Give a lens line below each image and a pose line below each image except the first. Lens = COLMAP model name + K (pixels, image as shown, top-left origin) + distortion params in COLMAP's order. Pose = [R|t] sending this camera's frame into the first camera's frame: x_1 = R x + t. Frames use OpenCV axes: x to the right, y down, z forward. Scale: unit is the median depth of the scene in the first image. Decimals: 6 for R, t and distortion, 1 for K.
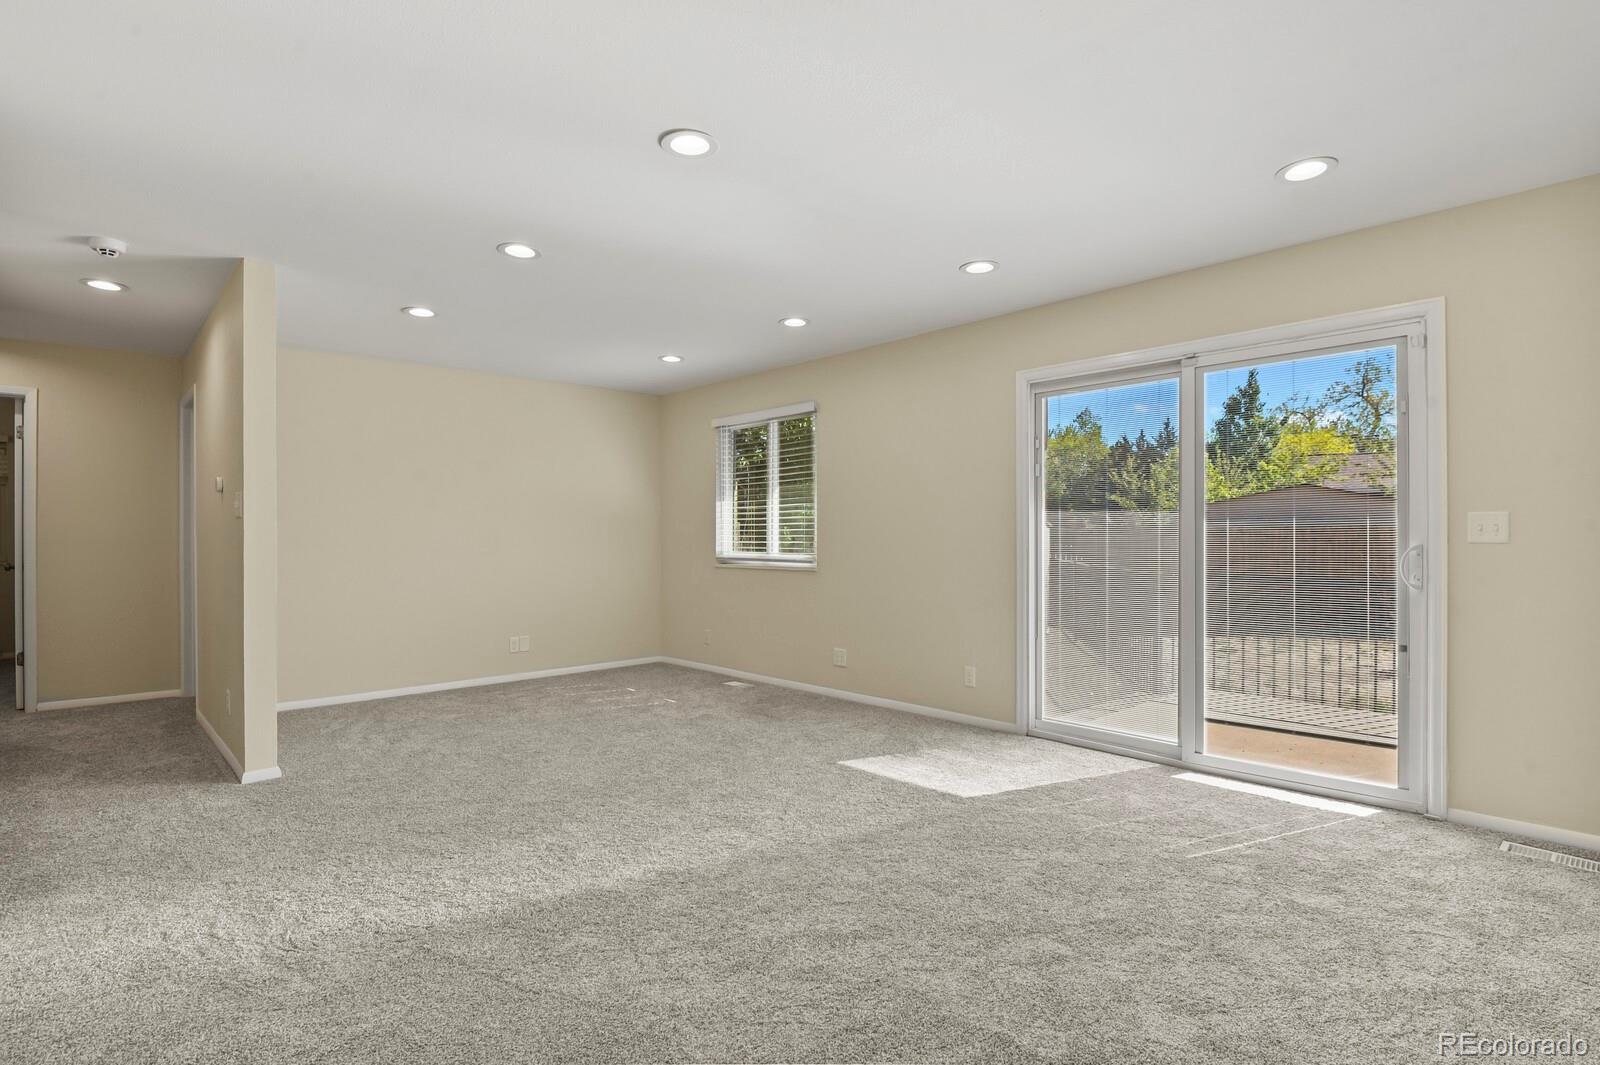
lens RADIAL K [[783.7, 0, 803.7], [0, 783.7, 537.8], [0, 0, 1]] dist [-0.006916, -0.002507]
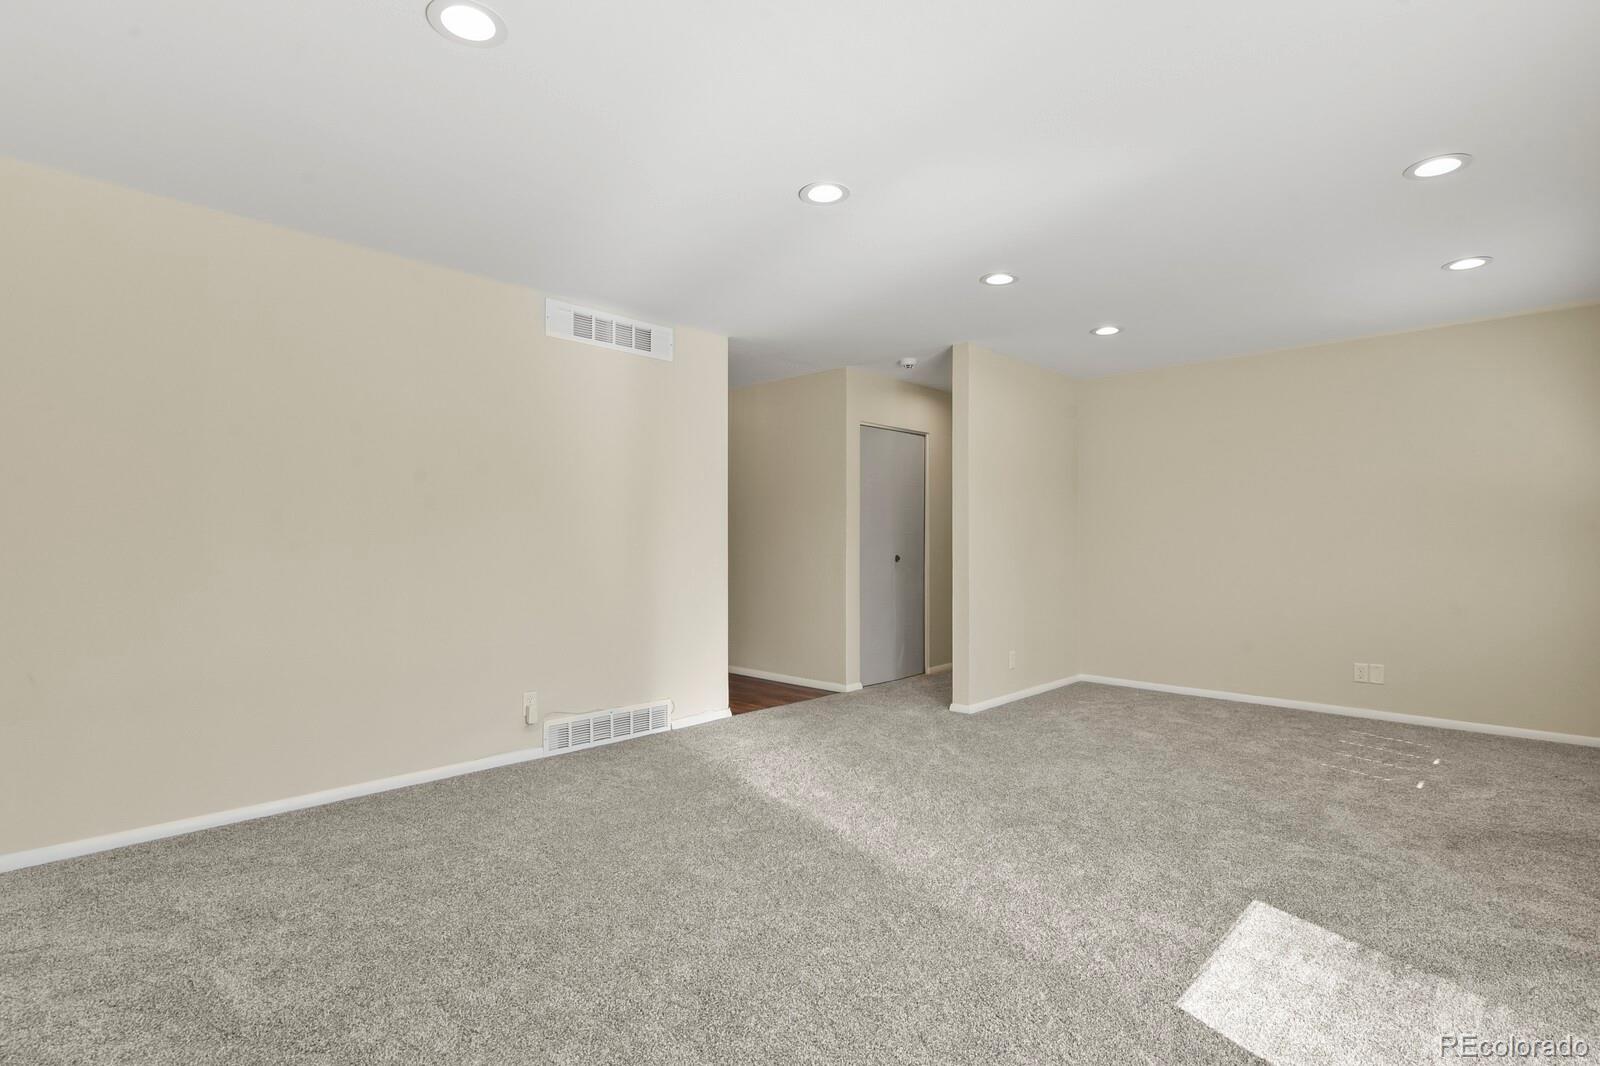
lens RADIAL K [[783.7, 0, 803.4], [0, 783.7, 538.7], [0, 0, 1]] dist [-0.006916, -0.002507]
pose [[0.019506, -0.005620, -0.999794, 0.630074], [-0.000350, 0.999984, -0.005628, 0.004792], [0.999810, 0.000460, 0.019504, 0.610001]]
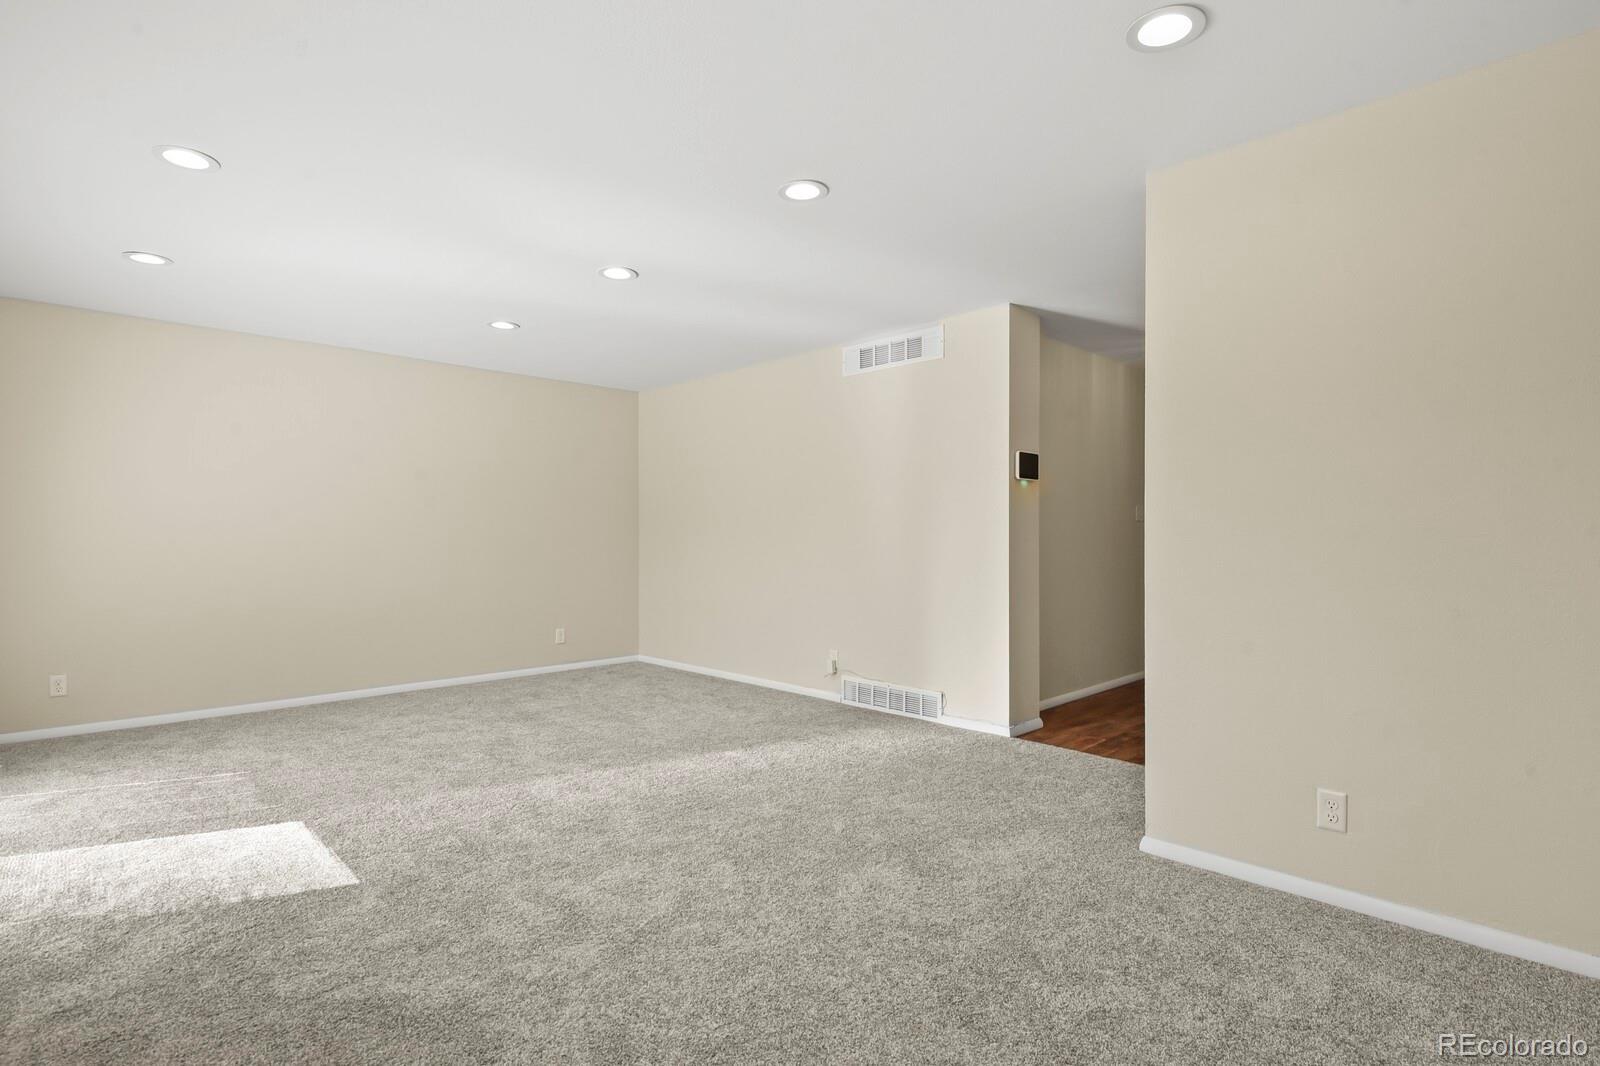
lens RADIAL K [[783.7, 0, 802.2], [0, 783.7, 530.4], [0, 0, 1]] dist [-0.006916, -0.002507]
pose [[-0.999683, 0.004268, 0.024820, -0.359819], [0.004387, 0.999979, 0.004754, -0.014332], [-0.024799, 0.004861, -0.999681, 1.614716]]
